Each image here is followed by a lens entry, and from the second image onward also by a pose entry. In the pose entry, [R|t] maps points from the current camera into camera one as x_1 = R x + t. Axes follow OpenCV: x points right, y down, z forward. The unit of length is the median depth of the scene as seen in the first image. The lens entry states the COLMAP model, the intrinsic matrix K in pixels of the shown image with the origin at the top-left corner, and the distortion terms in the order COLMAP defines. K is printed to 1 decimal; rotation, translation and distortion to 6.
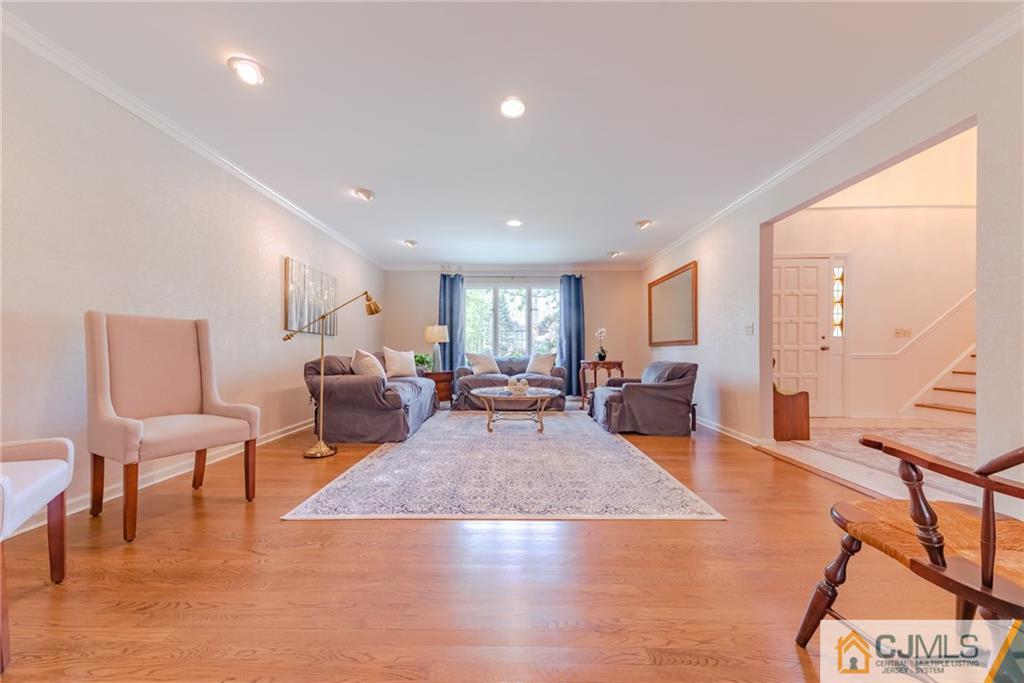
lens RADIAL K [[349.5, 0, 509.5], [0, 349.5, 343.2], [0, 0, 1]] dist [0.000658, 0.000024]
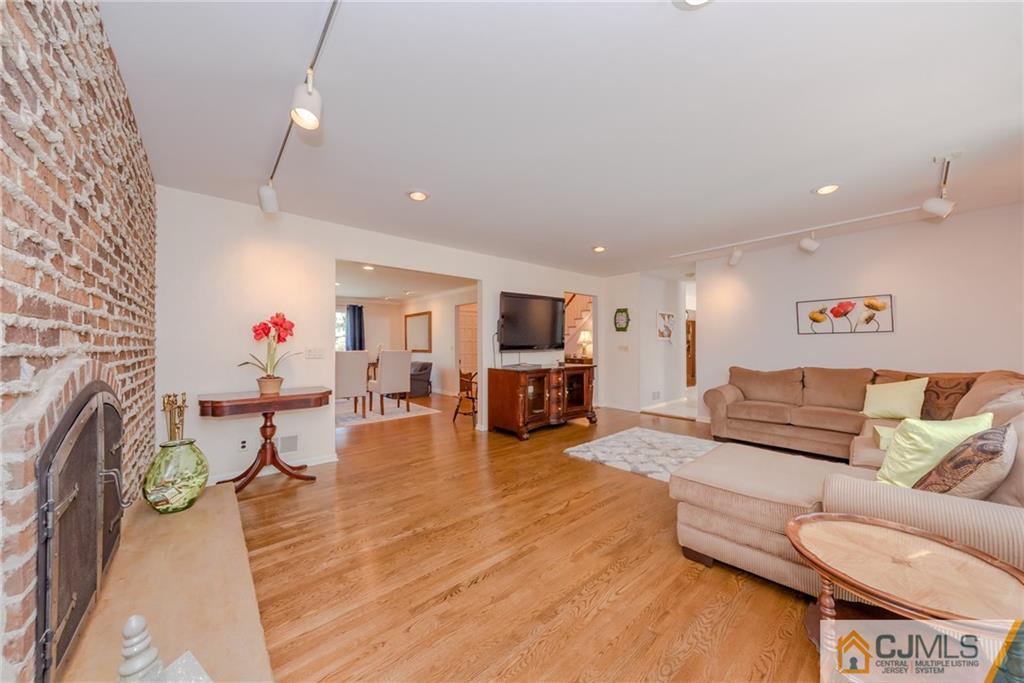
lens RADIAL K [[349.5, 0, 509.5], [0, 349.5, 343.2], [0, 0, 1]] dist [0.000658, 0.000024]
pose [[0.750015, 0.000014, 0.661421, -0.521360], [-0.005105, 0.999970, 0.005768, -0.075066], [-0.661401, -0.007703, 0.749993, -0.916299]]
